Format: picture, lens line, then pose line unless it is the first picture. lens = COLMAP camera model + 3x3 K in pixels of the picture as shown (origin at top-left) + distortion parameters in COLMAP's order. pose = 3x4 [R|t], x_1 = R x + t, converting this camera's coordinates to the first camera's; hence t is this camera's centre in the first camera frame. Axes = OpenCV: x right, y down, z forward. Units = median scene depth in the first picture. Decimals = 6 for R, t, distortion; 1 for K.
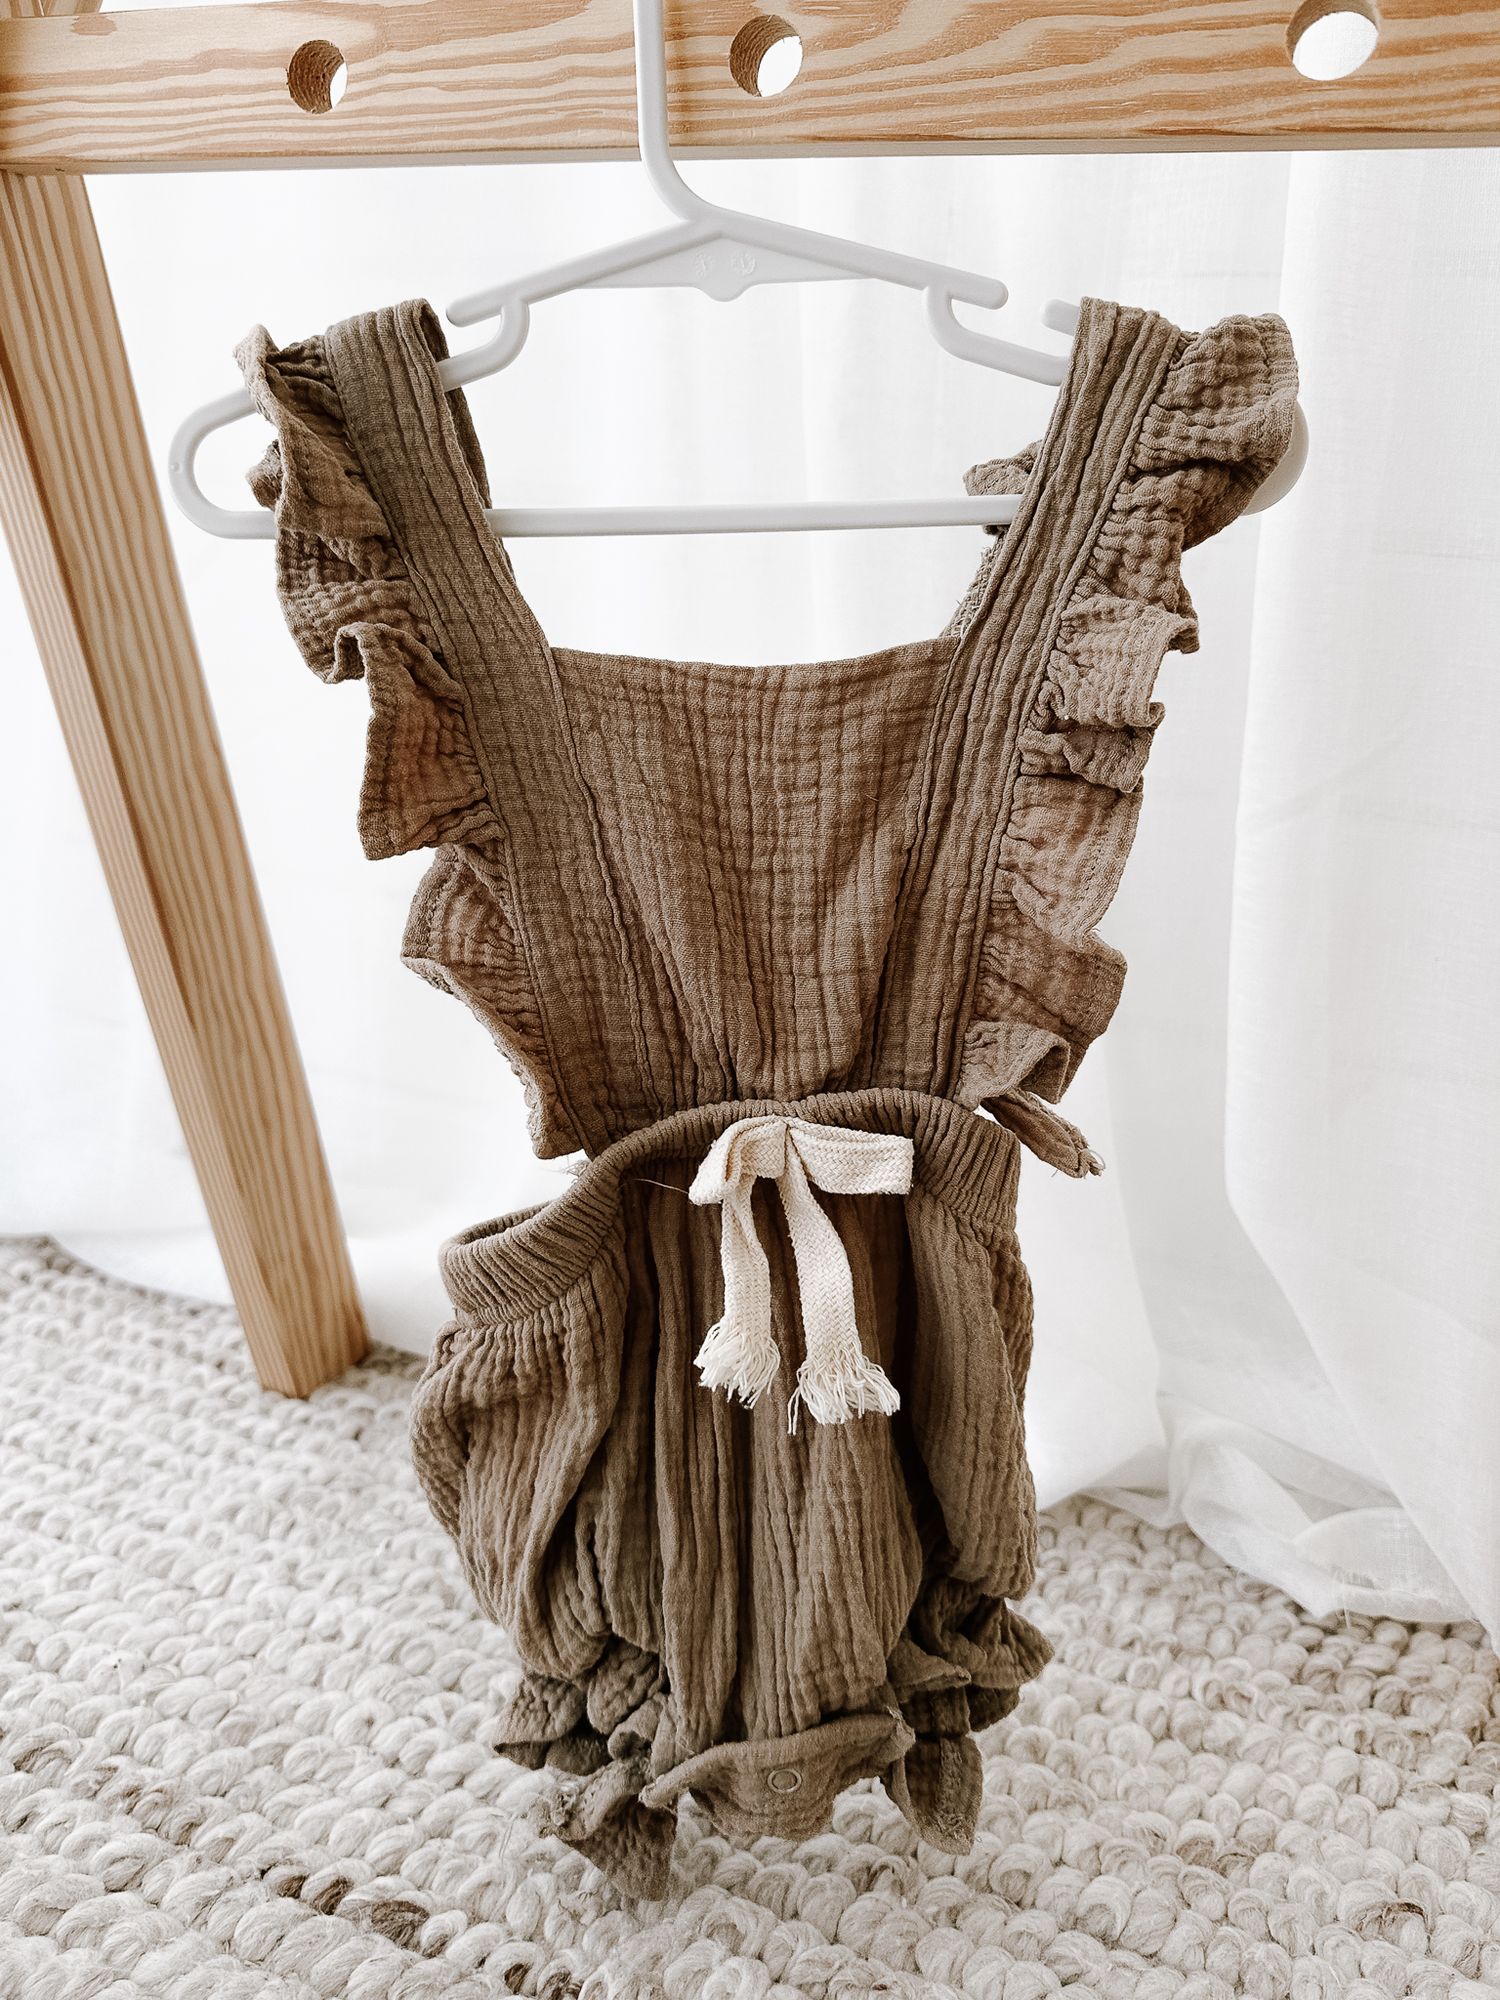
lens RADIAL K [[1669.7, 0, 750.6], [0, 1669.7, 929.5], [0, 0, 1]] dist [-0.079127, 0.087205]
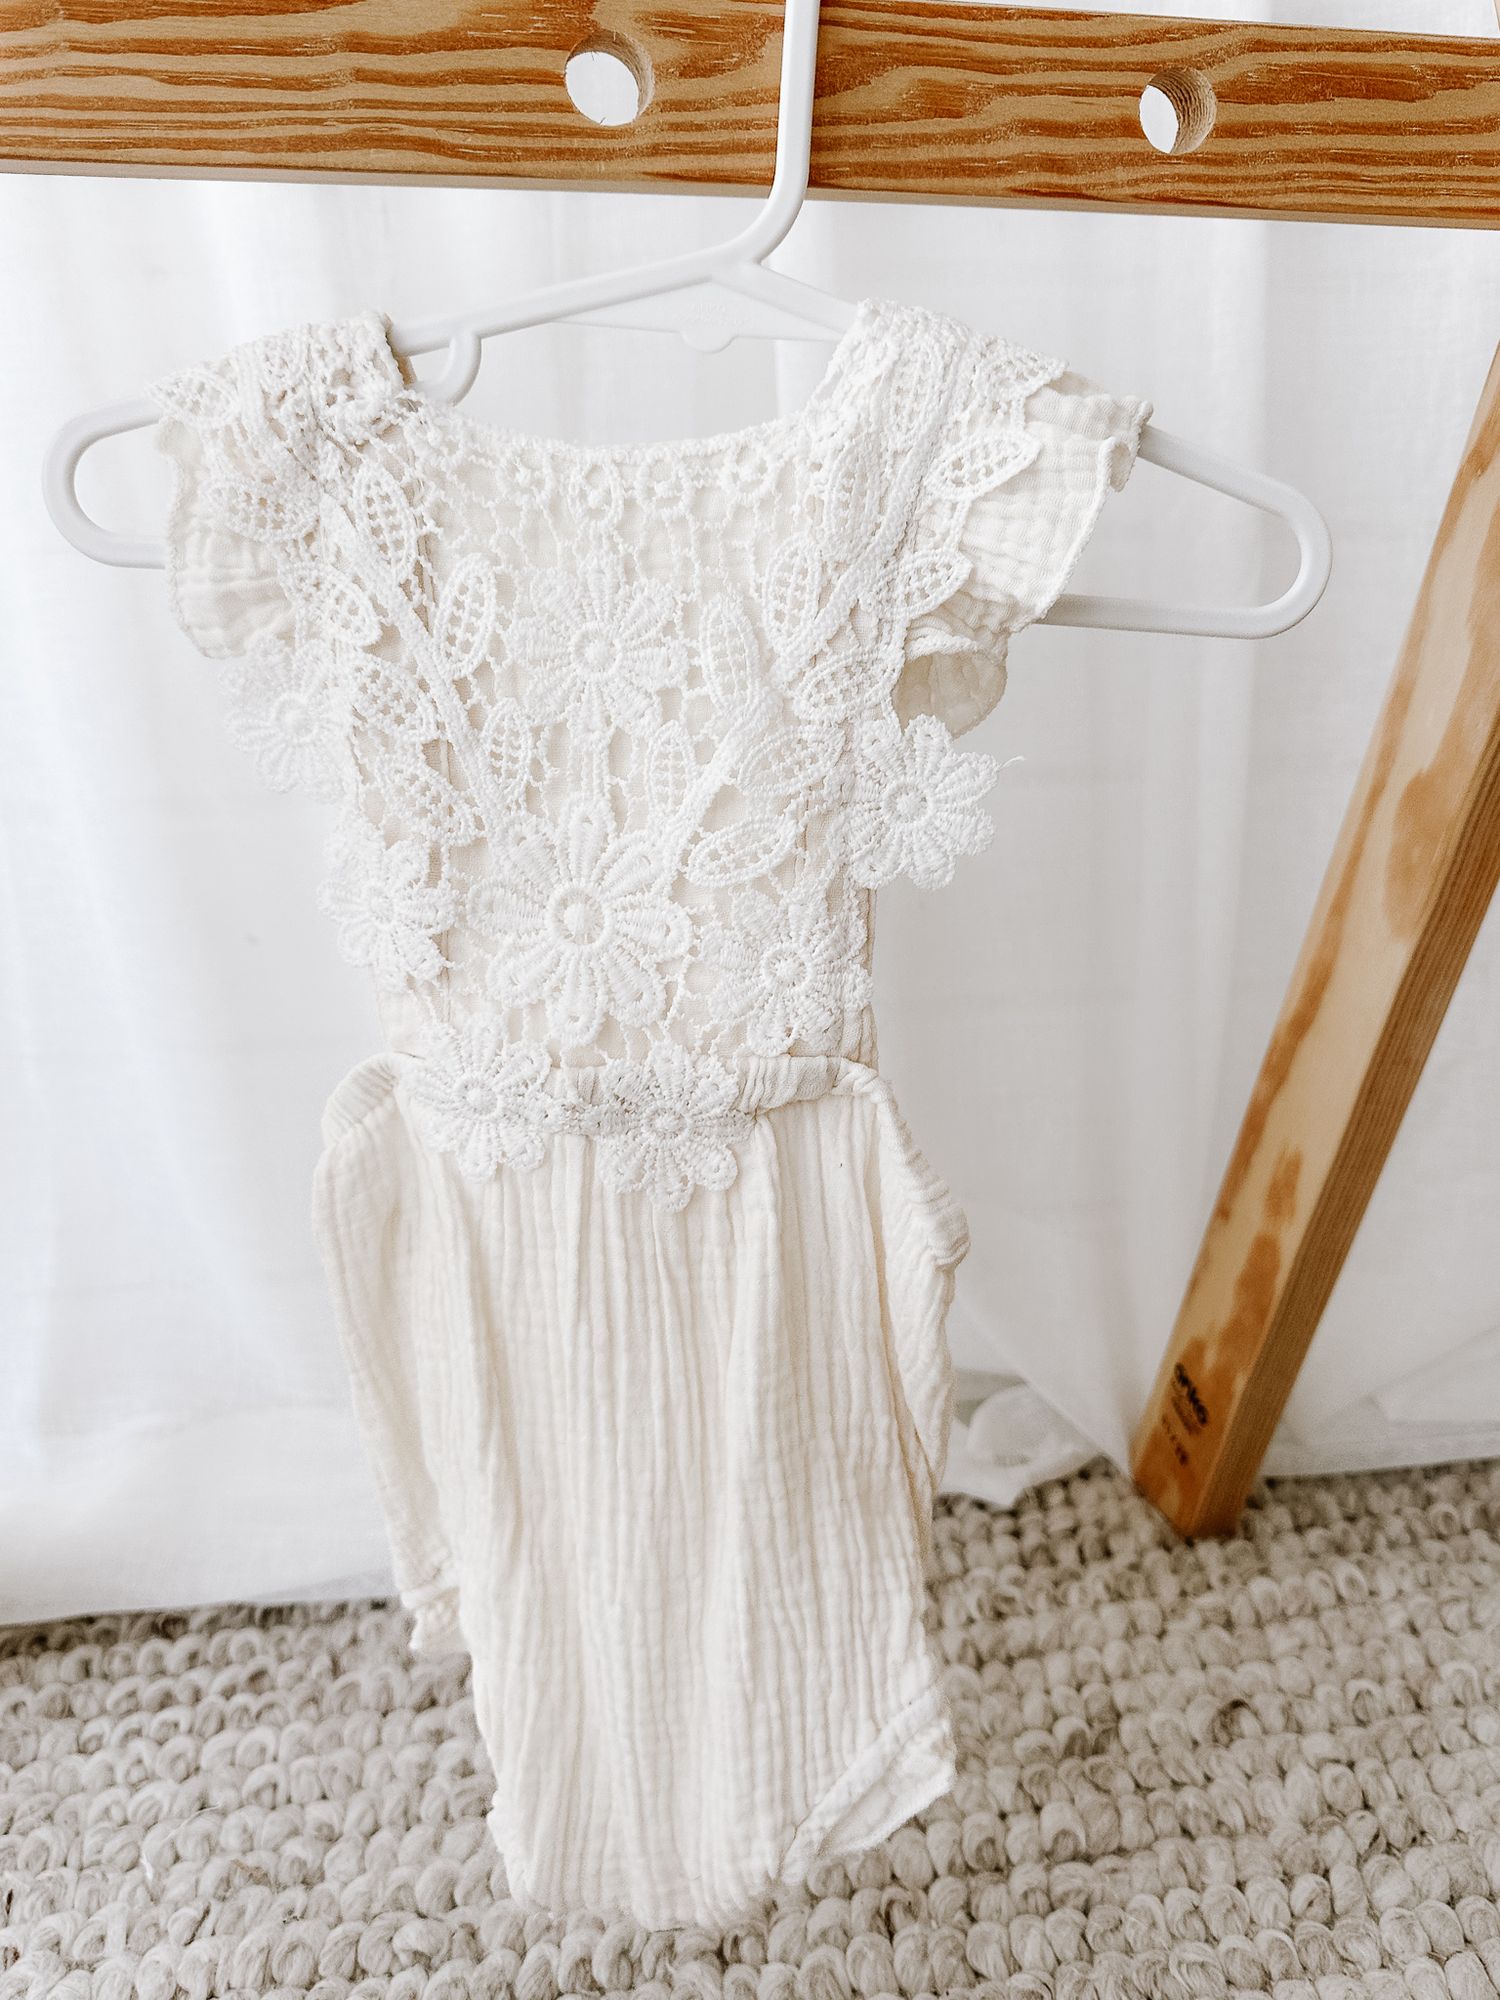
lens RADIAL K [[1653.6, 0, 743.9], [0, 1653.6, 967.8], [0, 0, 1]] dist [-0.078474, 0.081247]
pose [[0.817376, -0.218196, 0.533186, -0.364736], [0.188806, 0.975845, 0.109905, -0.111665], [-0.544288, 0.010835, 0.838829, 0.177893]]
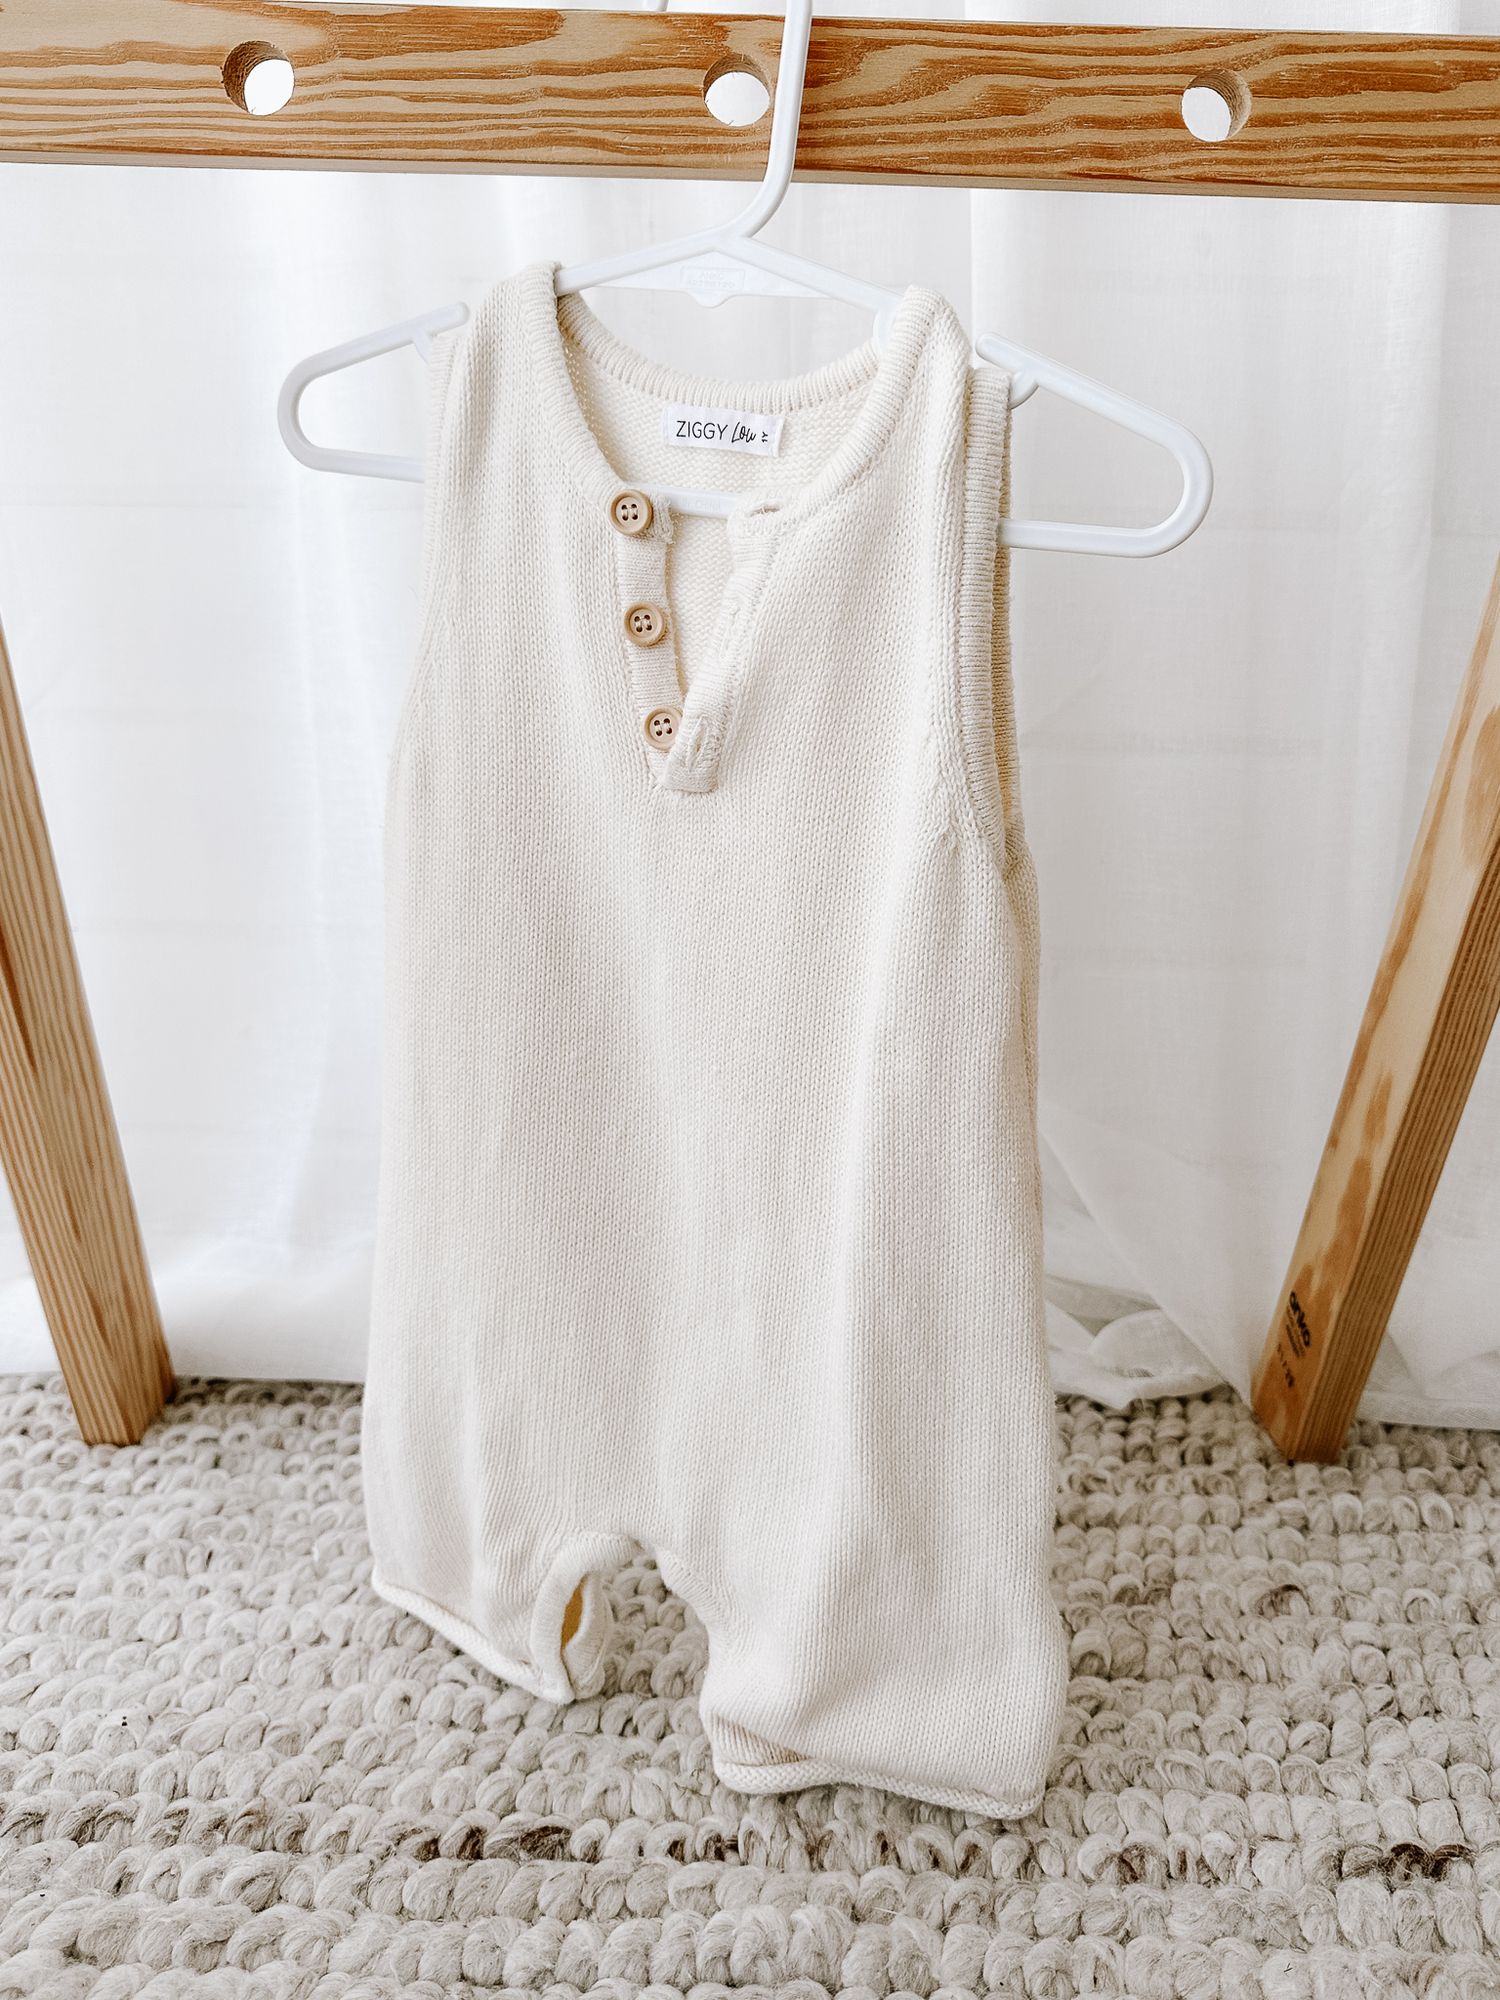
lens RADIAL K [[1647.4, 0, 747.5], [0, 1647.4, 943.4], [0, 0, 1]] dist [-0.074215, 0.085365]
pose [[0.924547, -0.125789, 0.359709, -0.336958], [0.122312, 0.991959, 0.032511, 0.009665], [-0.360906, 0.013938, 0.932498, -0.023473]]
